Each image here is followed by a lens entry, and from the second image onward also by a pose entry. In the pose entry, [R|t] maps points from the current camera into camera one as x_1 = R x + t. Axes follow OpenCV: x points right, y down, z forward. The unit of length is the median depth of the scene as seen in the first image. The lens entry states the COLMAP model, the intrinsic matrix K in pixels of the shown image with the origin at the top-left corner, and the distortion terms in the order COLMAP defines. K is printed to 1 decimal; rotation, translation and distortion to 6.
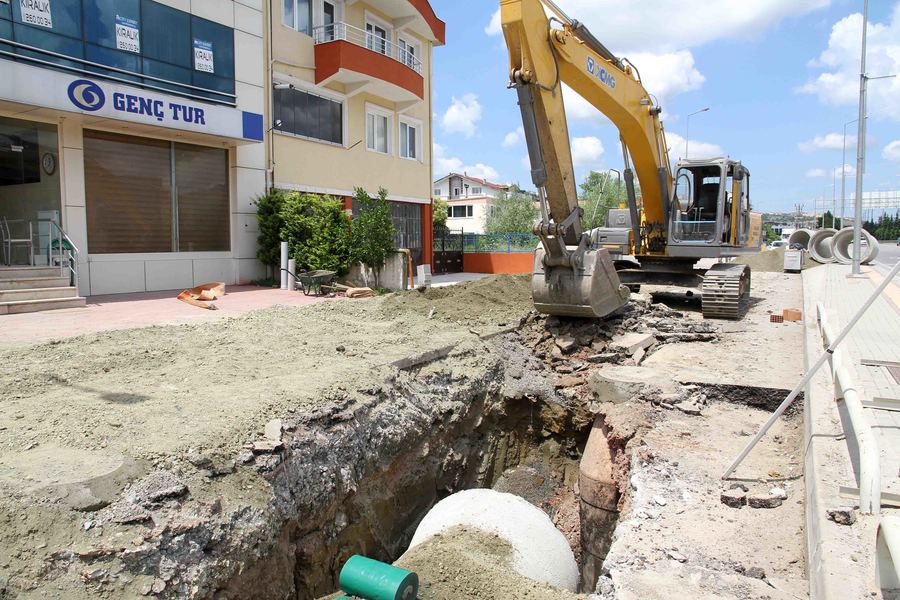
lens RADIAL K [[638.4, 0, 437.0], [0, 638.4, 295.7], [0, 0, 1]] dist [-0.008047, -0.001313]
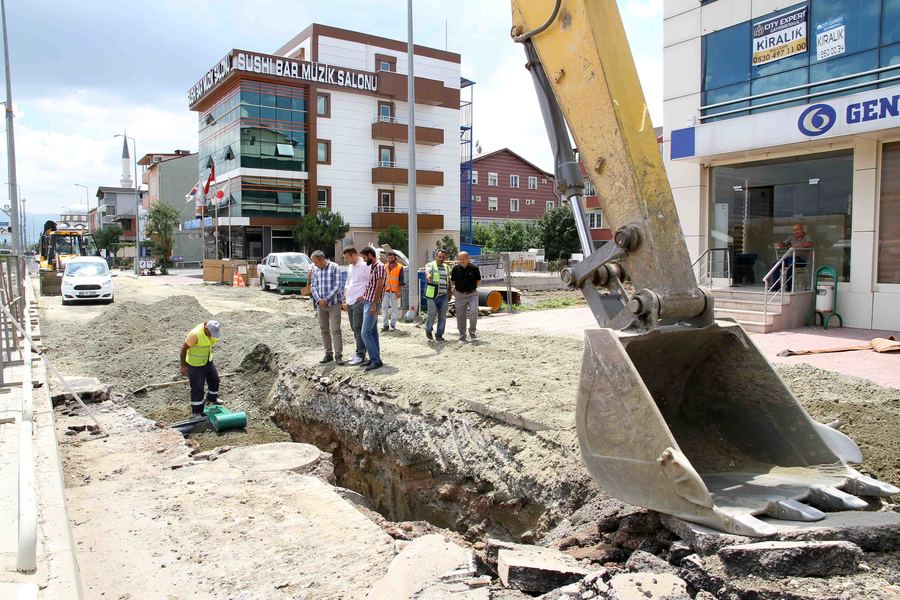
lens RADIAL K [[638.4, 0, 437.0], [0, 638.4, 295.7], [0, 0, 1]] dist [-0.008047, -0.001313]
pose [[-0.439901, 0.068191, -0.895454, 0.491910], [-0.064204, 0.992173, 0.107097, -0.097584], [0.895748, 0.104604, -0.432080, 0.778893]]
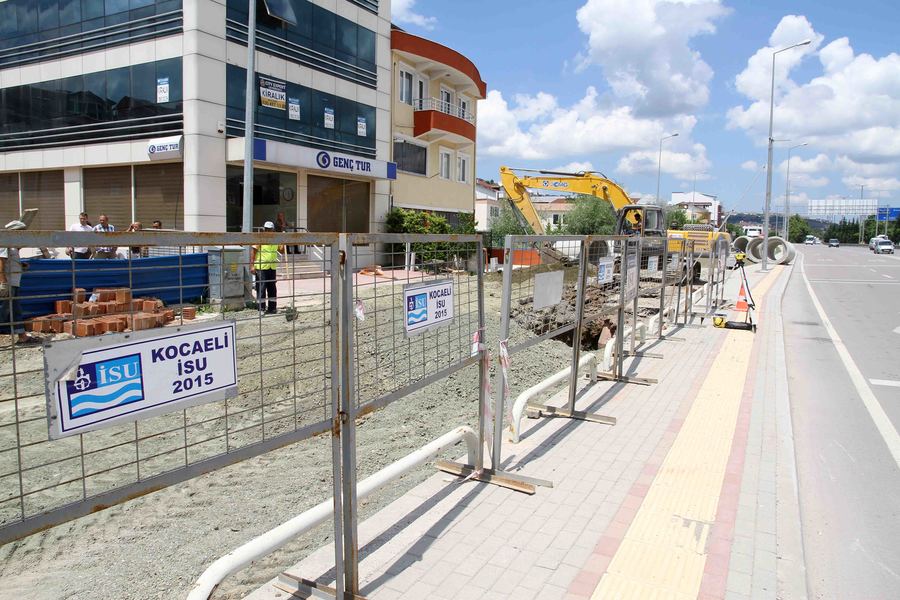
lens RADIAL K [[638.4, 0, 437.0], [0, 638.4, 295.7], [0, 0, 1]] dist [-0.008047, -0.001313]
pose [[0.999093, 0.021957, 0.036482, -0.239367], [-0.022452, 0.999661, 0.013219, 0.034546], [-0.036179, -0.014026, 0.999247, -0.698410]]
